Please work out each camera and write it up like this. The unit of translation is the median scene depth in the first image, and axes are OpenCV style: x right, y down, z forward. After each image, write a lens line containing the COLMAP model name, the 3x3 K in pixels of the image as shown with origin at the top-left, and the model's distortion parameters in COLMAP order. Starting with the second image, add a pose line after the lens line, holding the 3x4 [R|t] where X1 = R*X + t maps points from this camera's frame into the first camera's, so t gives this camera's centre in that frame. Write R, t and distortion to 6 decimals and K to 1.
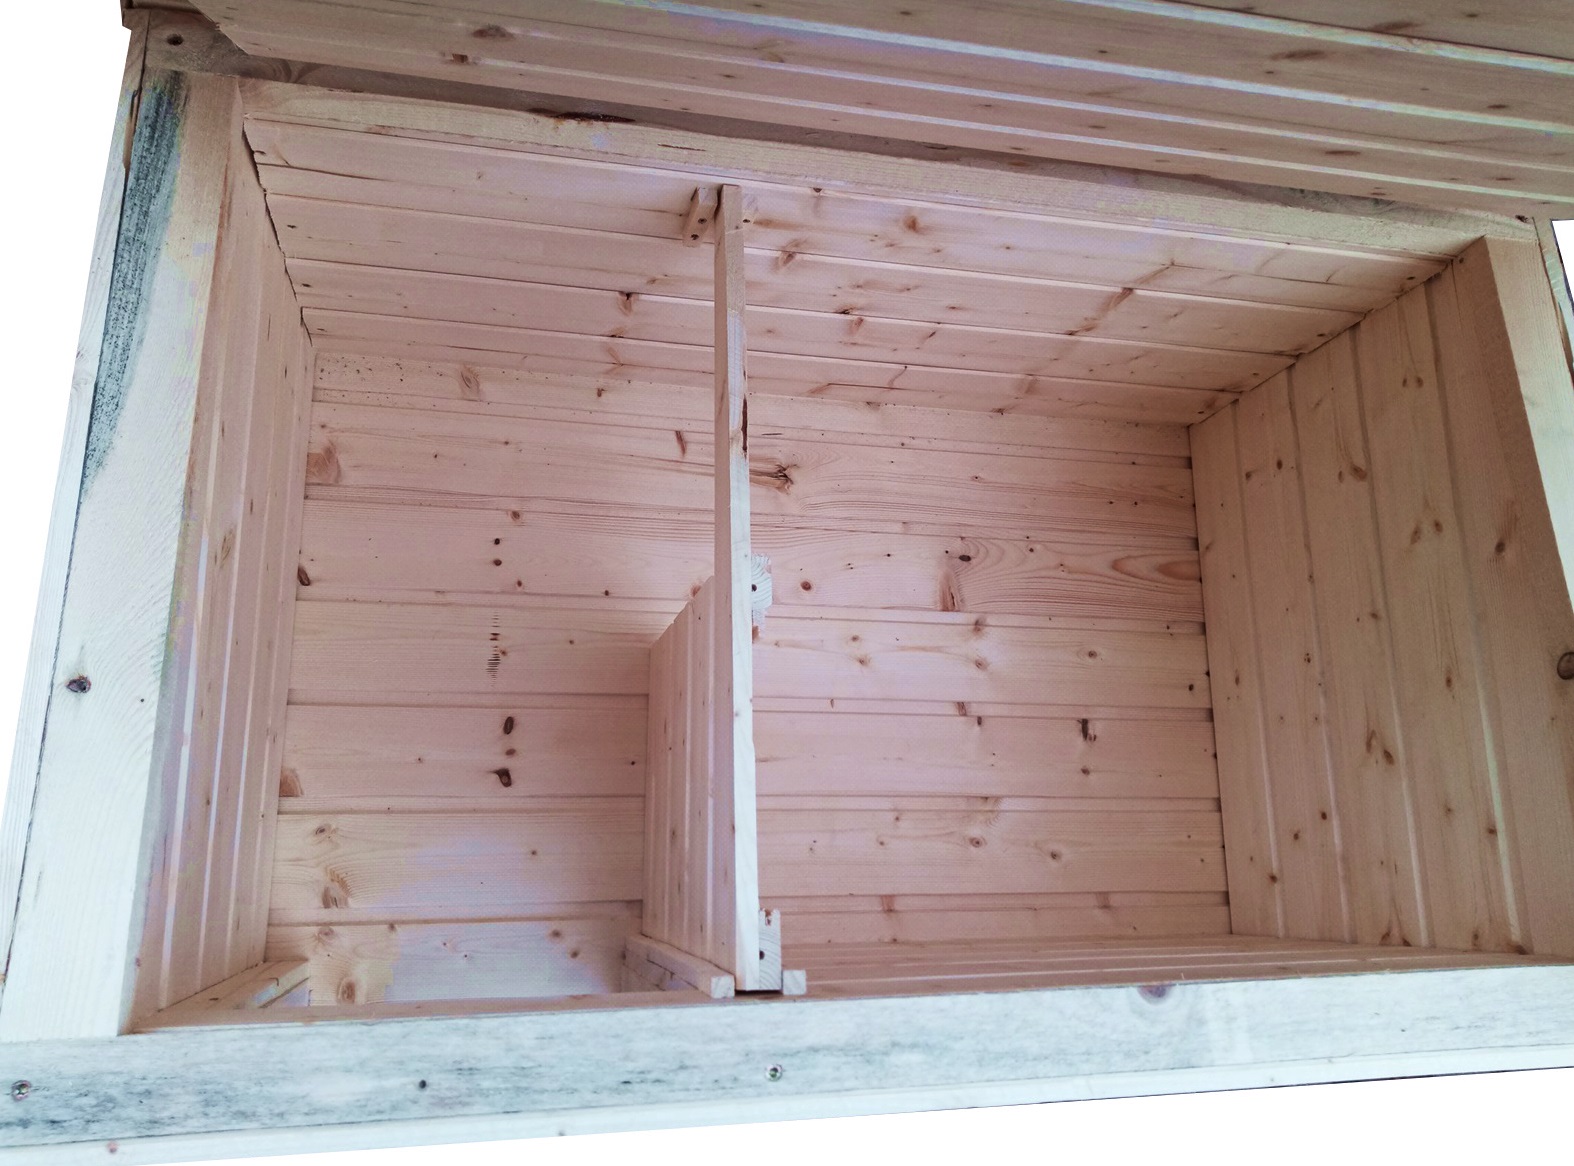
lens RADIAL K [[1246.6, 0, 754.0], [0, 1246.6, 585.8], [0, 0, 1]] dist [0.044721, -0.059524]
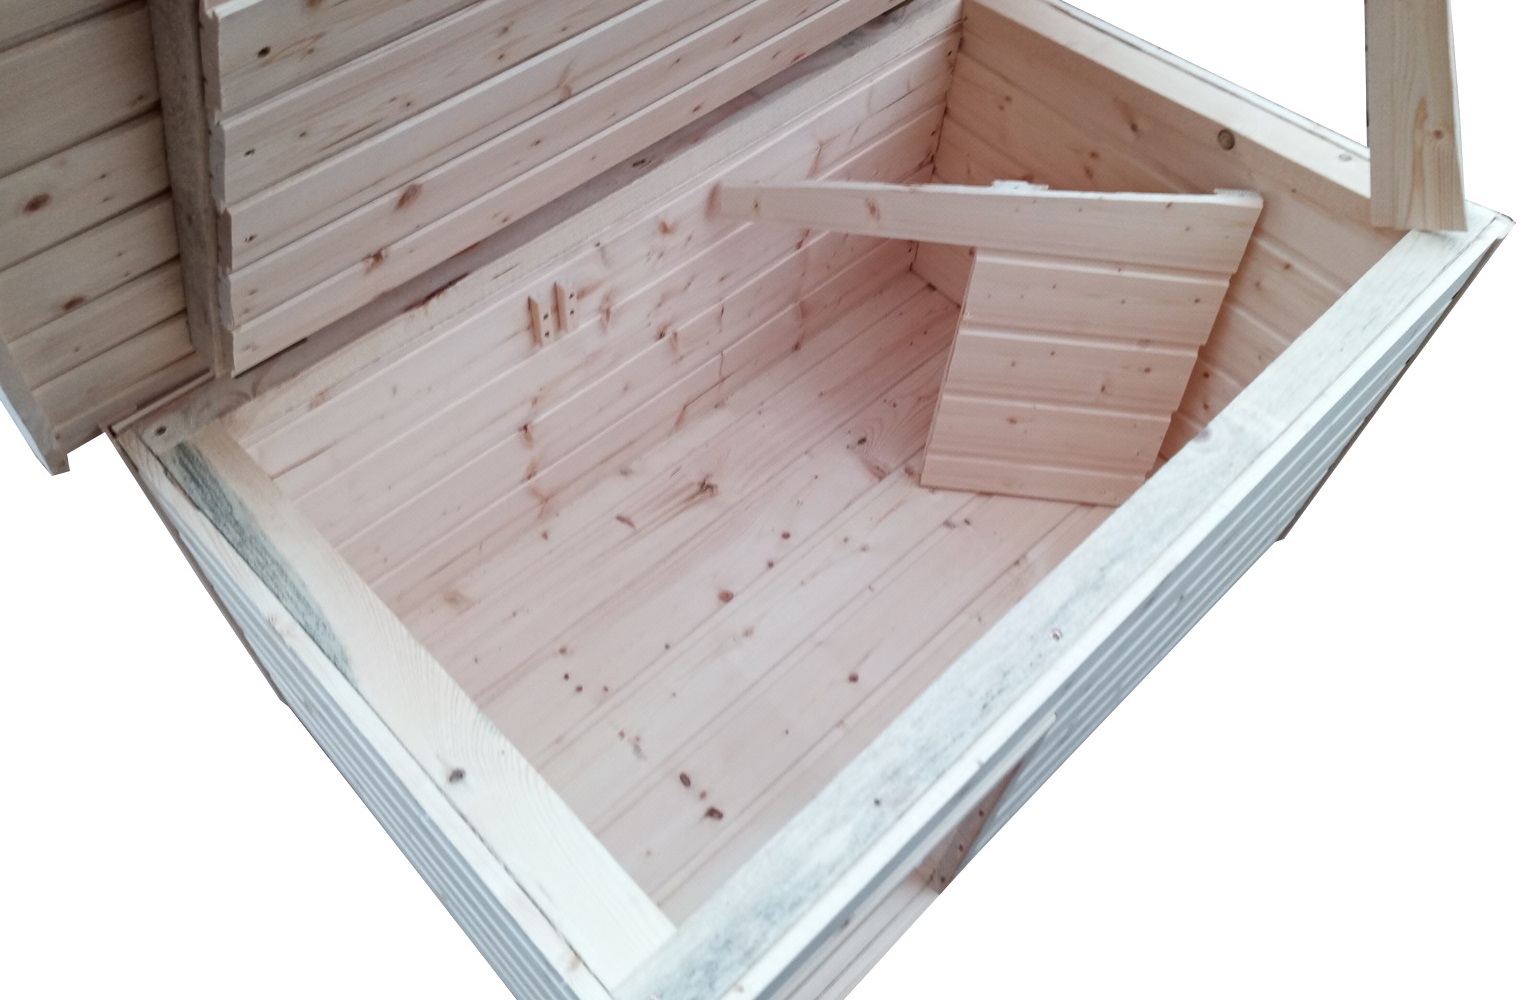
lens RADIAL K [[1233.1, 0, 759.7], [0, 1233.1, 458.5], [0, 0, 1]] dist [0.078777, -0.131337]
pose [[0.722285, -0.650884, 0.233783, -0.260588], [0.690137, 0.700275, -0.182554, 0.188335], [-0.044891, 0.293198, 0.954997, -0.184584]]
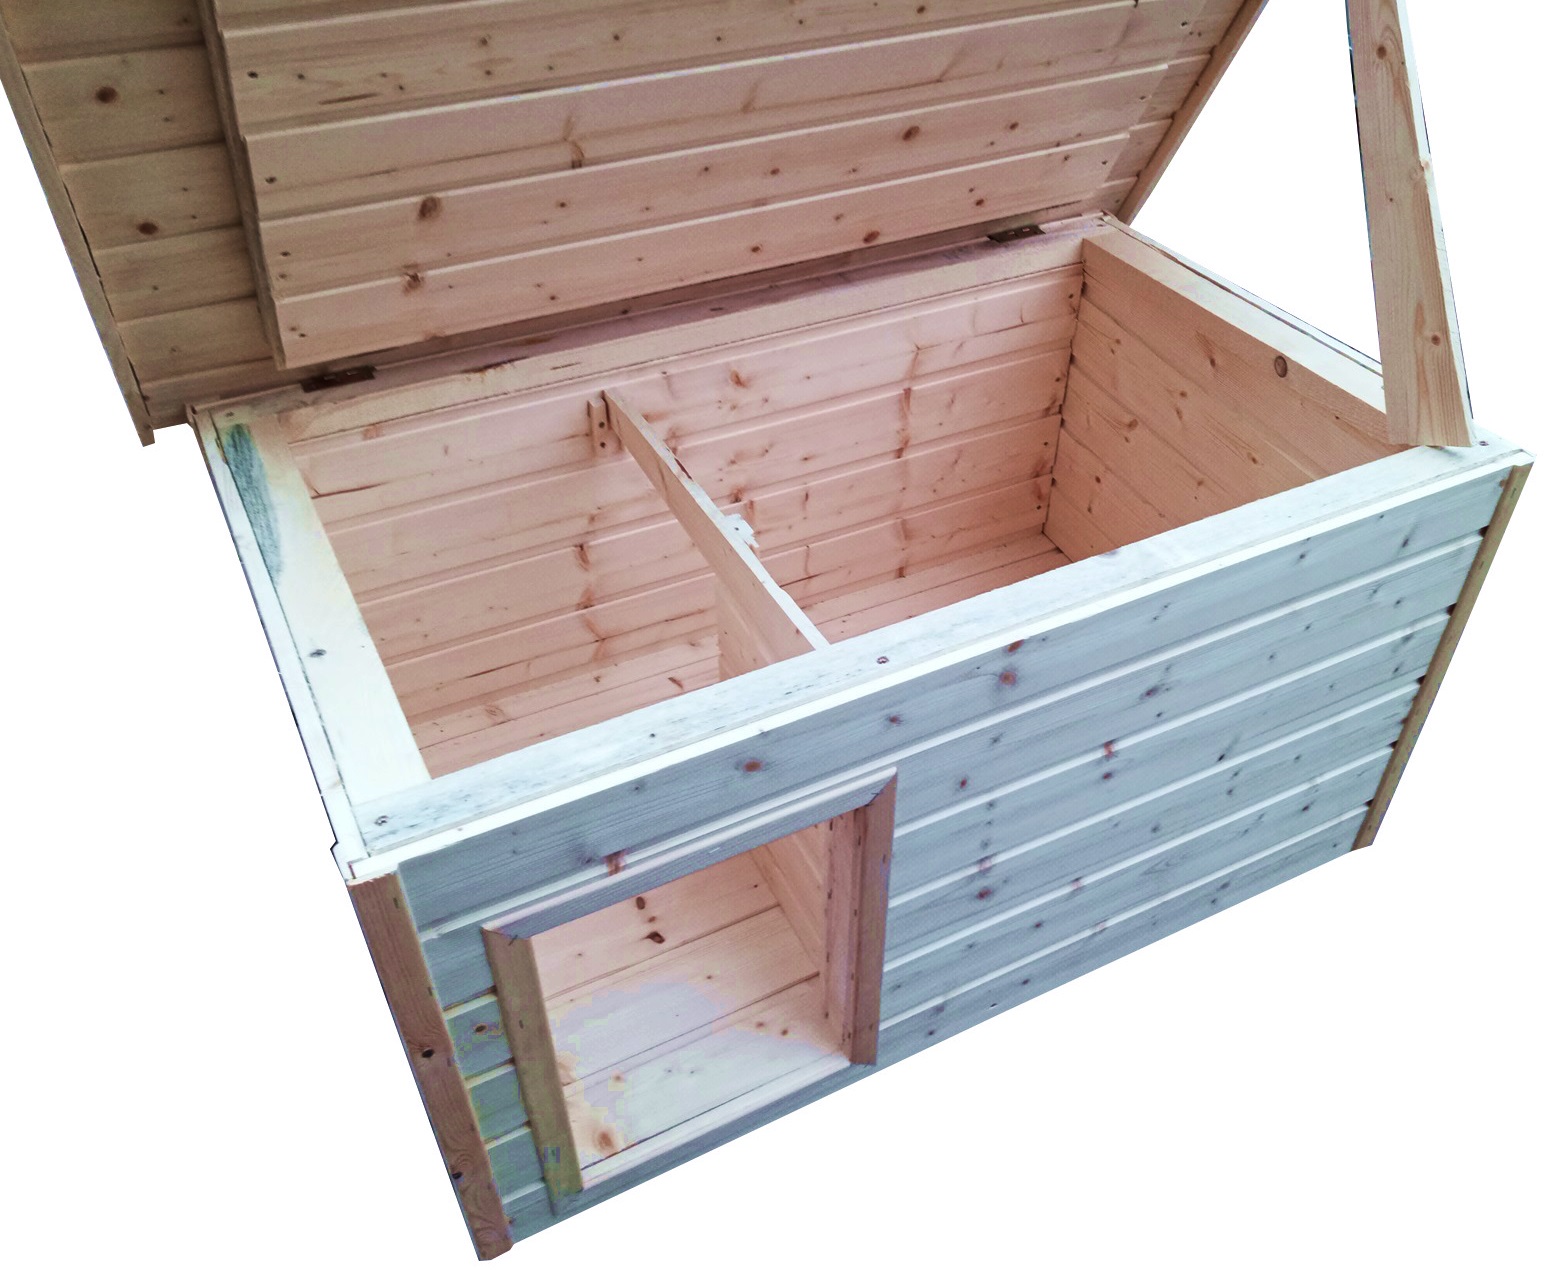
lens RADIAL K [[1381.6, 0, 836.2], [0, 1381.6, 635.7], [0, 0, 1]] dist [0.079784, -0.149953]
pose [[0.872670, -0.449347, 0.191141, -0.204870], [0.484445, 0.747519, -0.454454, 0.690214], [0.061326, 0.489185, 0.870021, -0.225971]]
